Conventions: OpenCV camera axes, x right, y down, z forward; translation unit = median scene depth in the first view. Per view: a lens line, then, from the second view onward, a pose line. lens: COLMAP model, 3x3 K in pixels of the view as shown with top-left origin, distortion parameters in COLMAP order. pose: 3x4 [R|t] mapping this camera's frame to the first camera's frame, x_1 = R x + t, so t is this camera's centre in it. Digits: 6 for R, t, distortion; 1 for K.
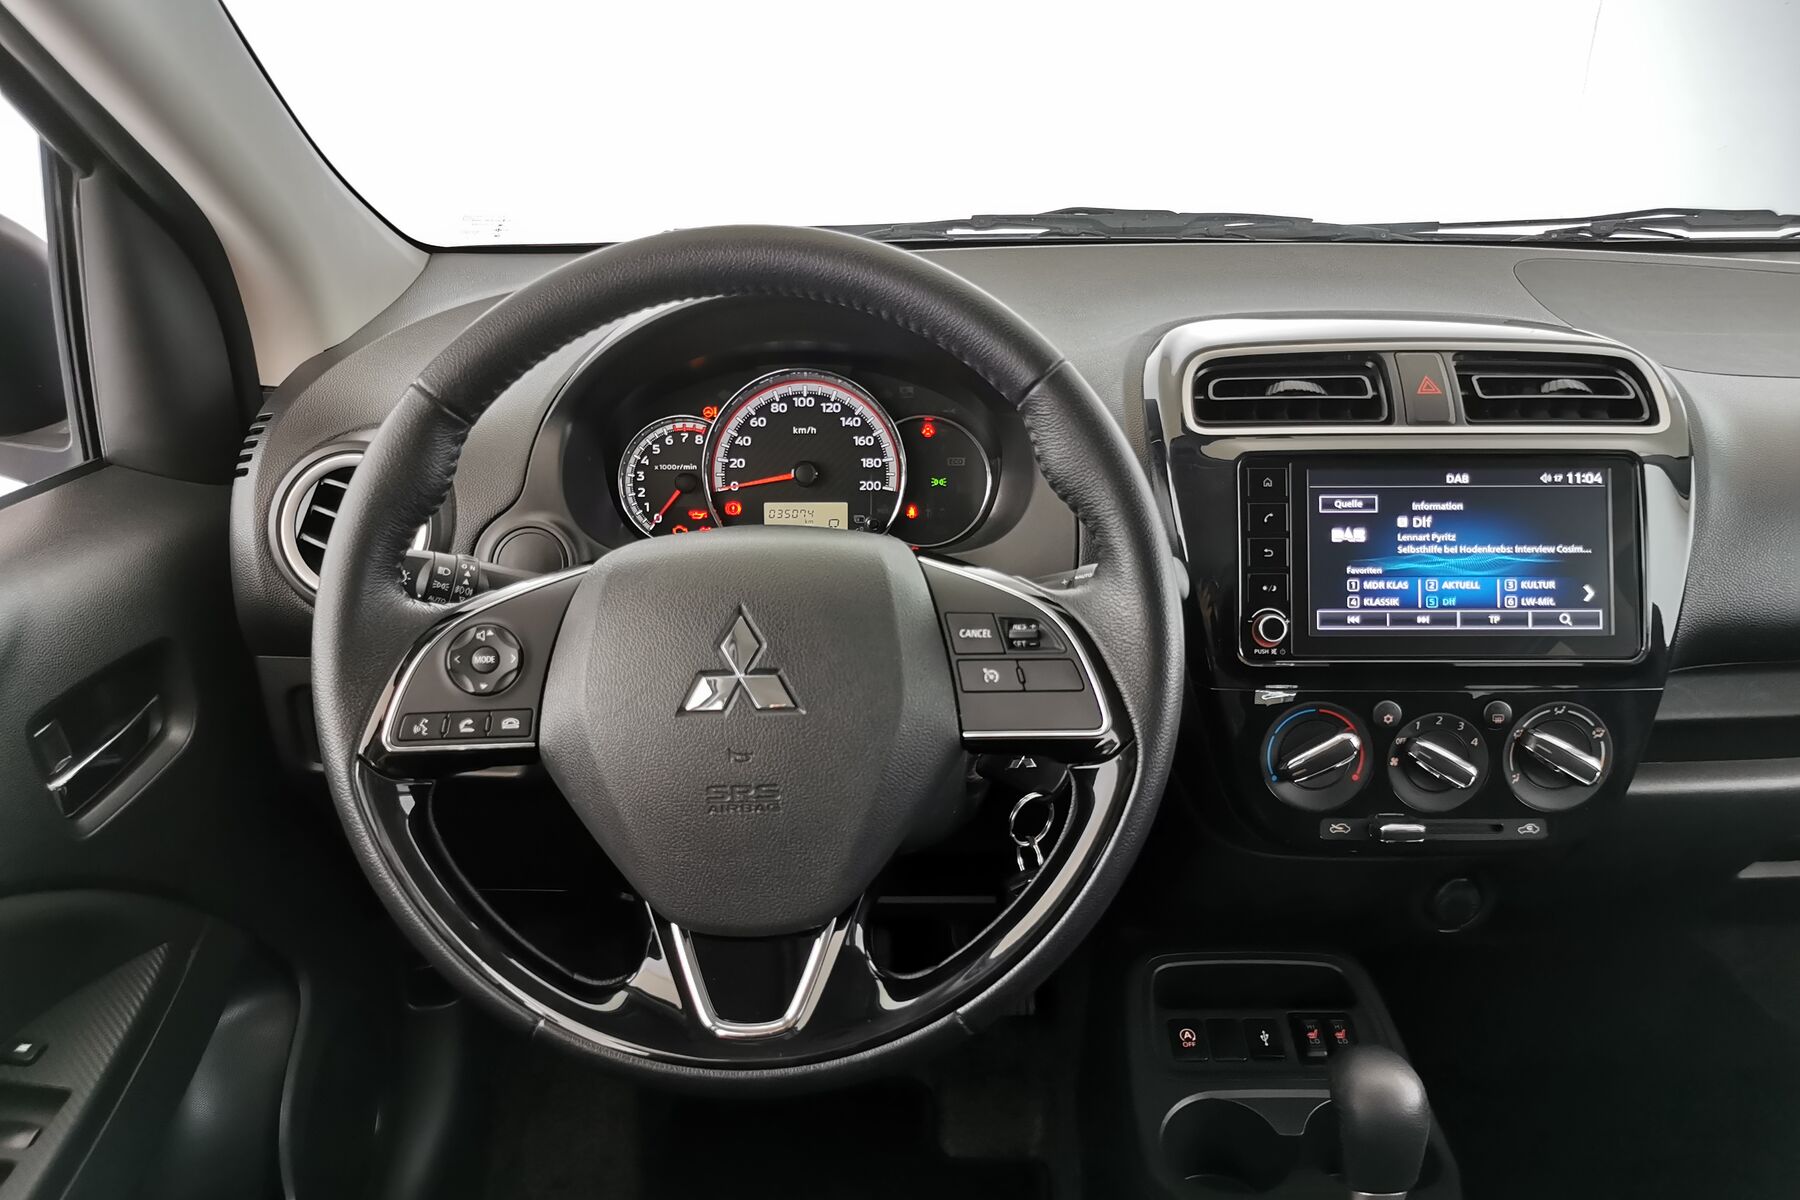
lens RADIAL K [[1447.7, 0, 891.8], [0, 1447.7, 604.4], [0, 0, 1]] dist [0.028630, -0.015248]
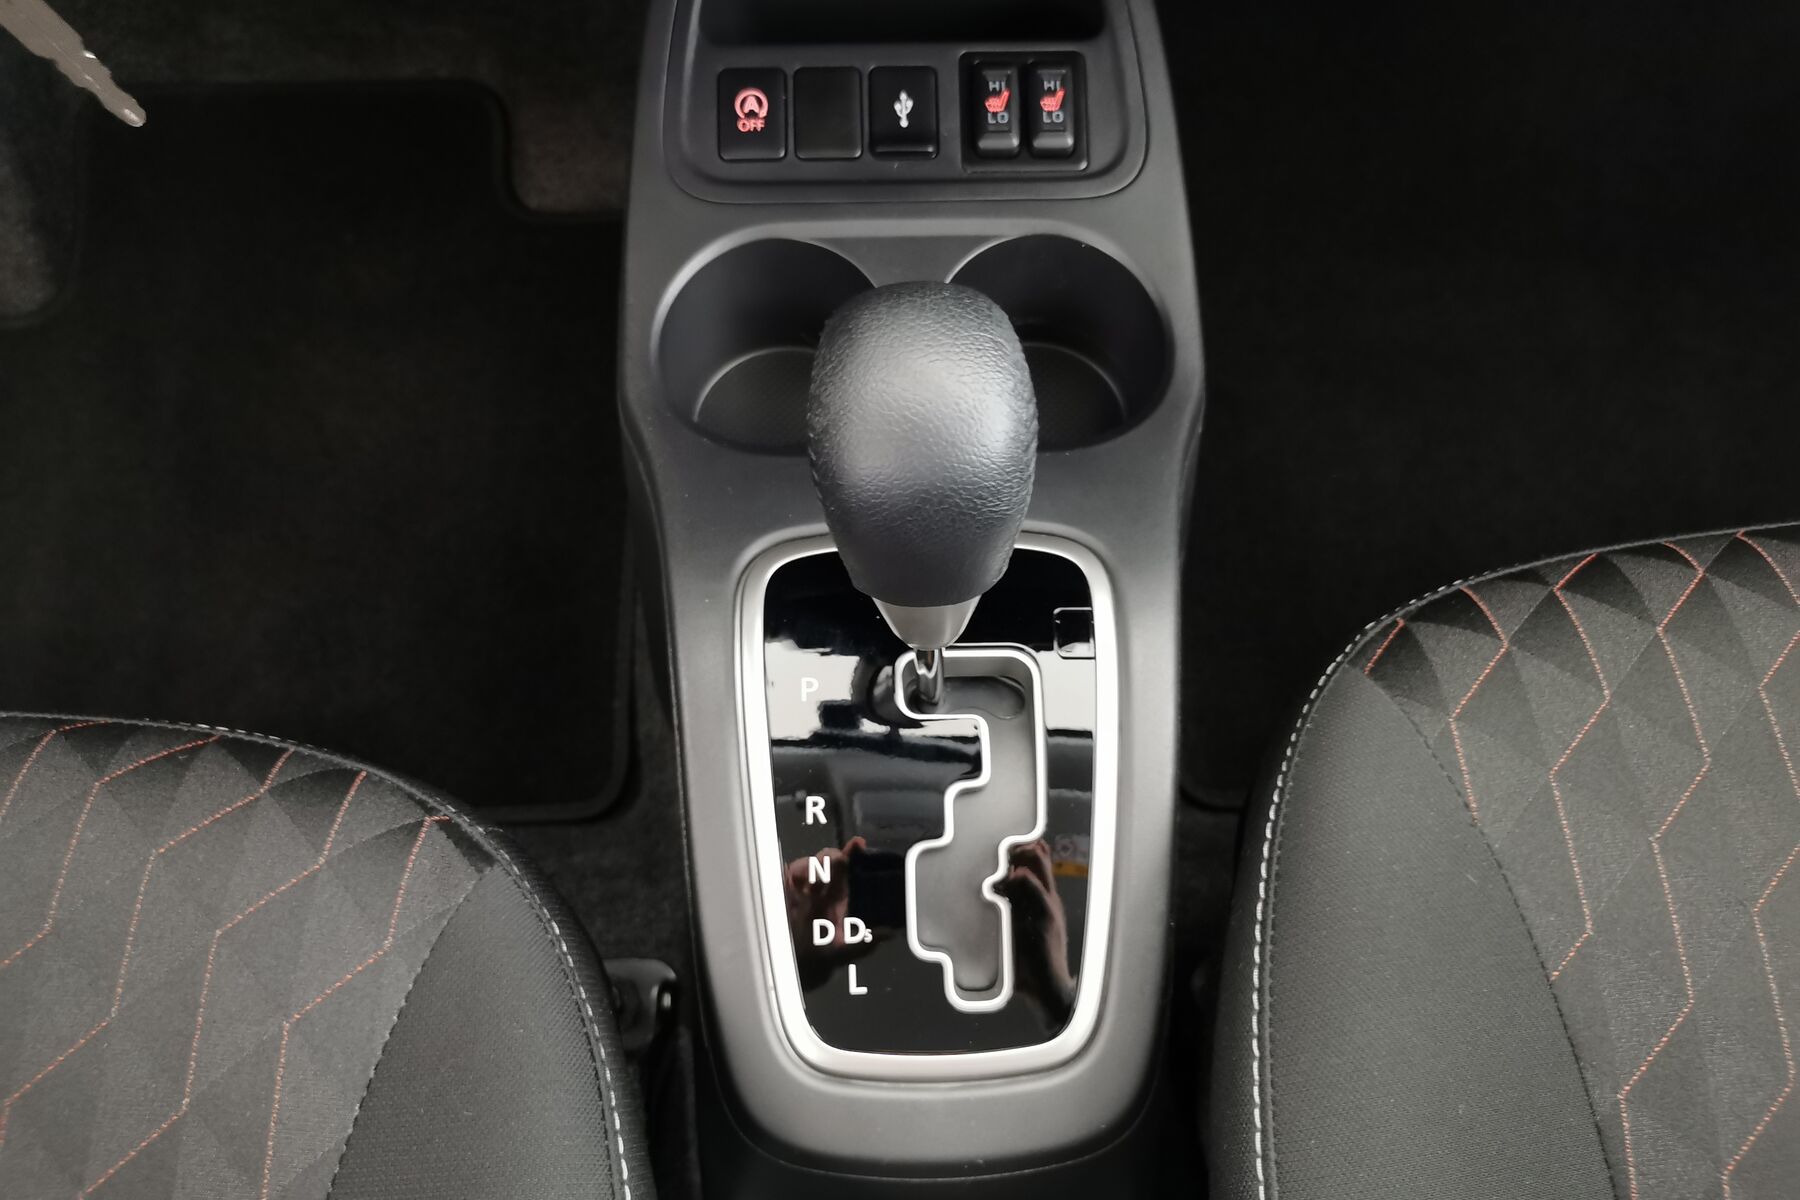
lens RADIAL K [[1447.7, 0, 890.3], [0, 1447.7, 601.9], [0, 0, 1]] dist [0.028630, -0.015248]
pose [[0.999913, -0.007663, 0.010695, 0.313753], [-0.001830, 0.723952, 0.689848, 0.095693], [-0.013029, -0.689808, 0.723875, 0.662531]]
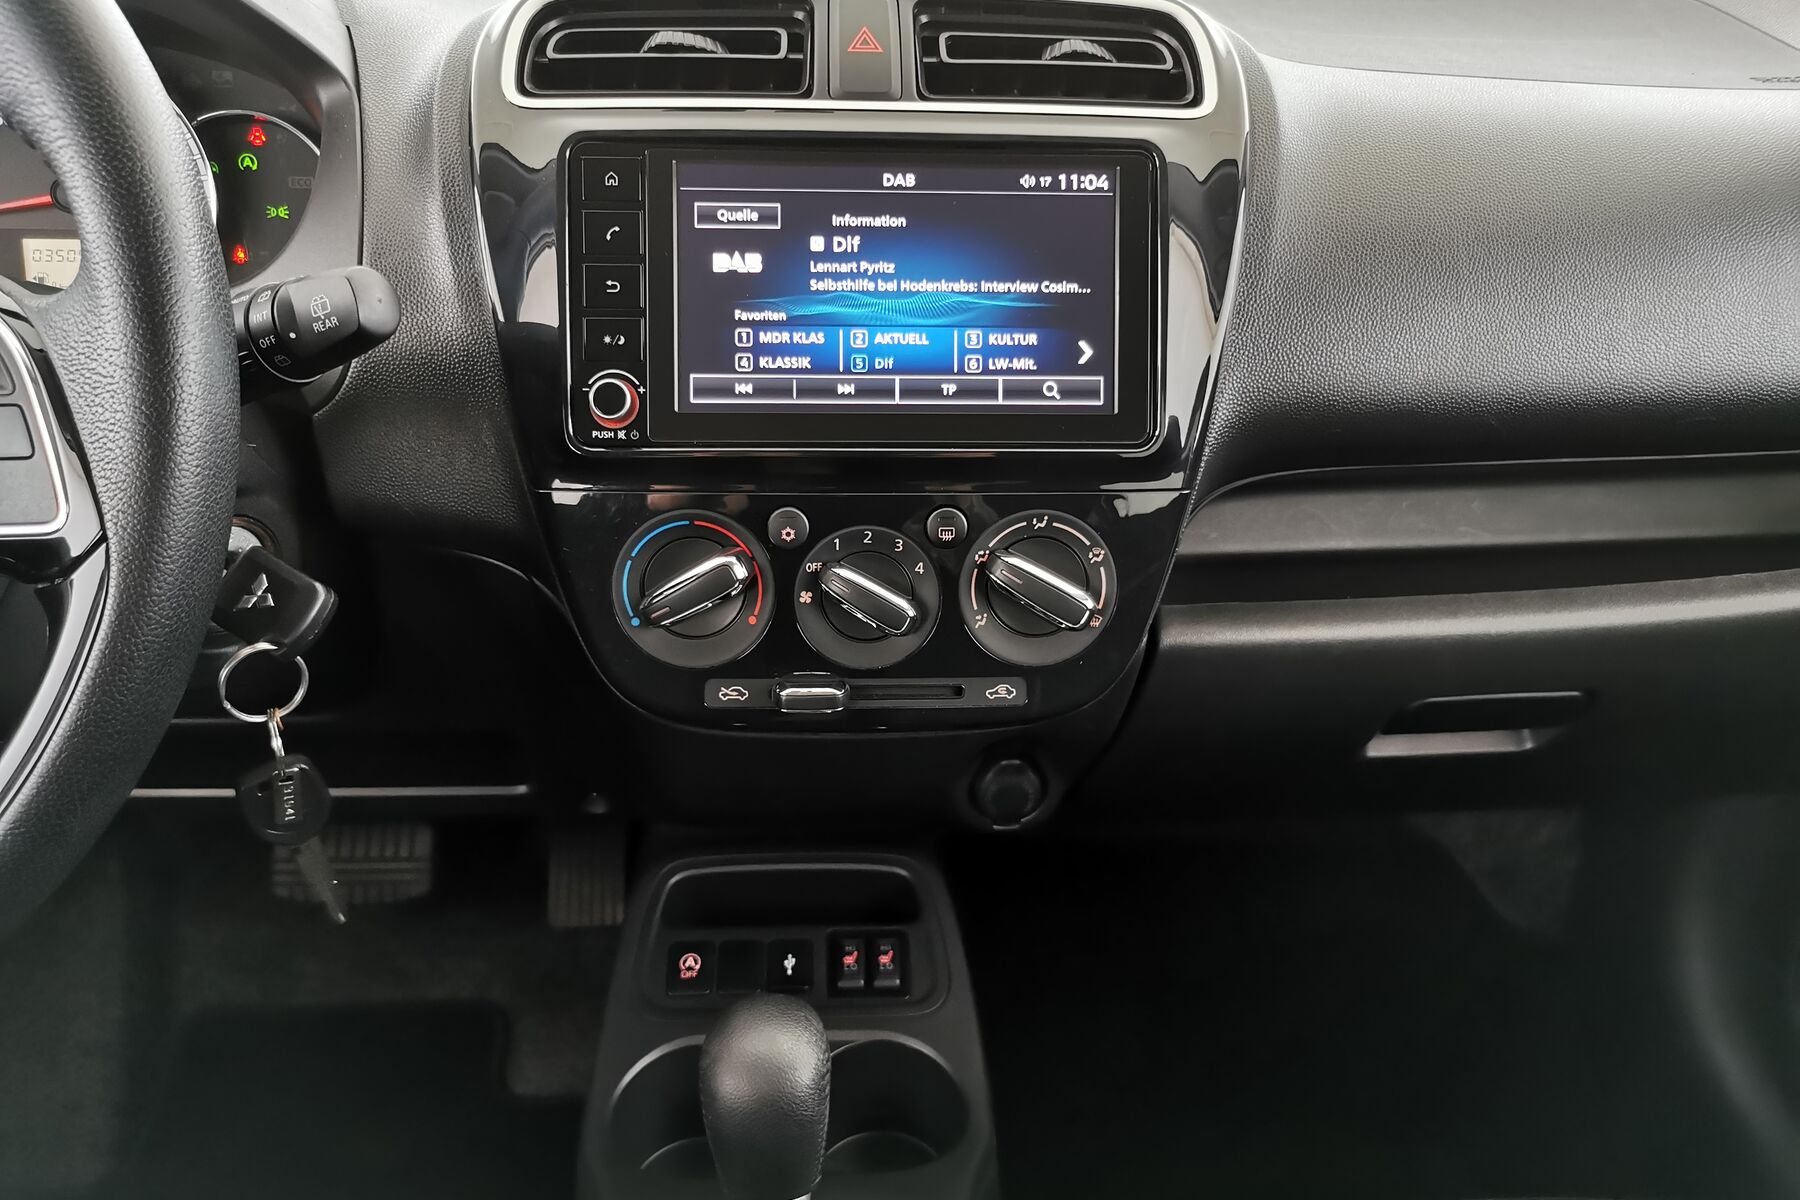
lens RADIAL K [[1447.7, 0, 909.5], [0, 1447.7, 606.3], [0, 0, 1]] dist [0.028630, -0.015248]
pose [[0.998694, -0.001255, 0.051076, 0.359642], [-0.003119, 0.996336, 0.085474, 0.053514], [-0.050996, -0.085521, 0.995030, 0.311596]]
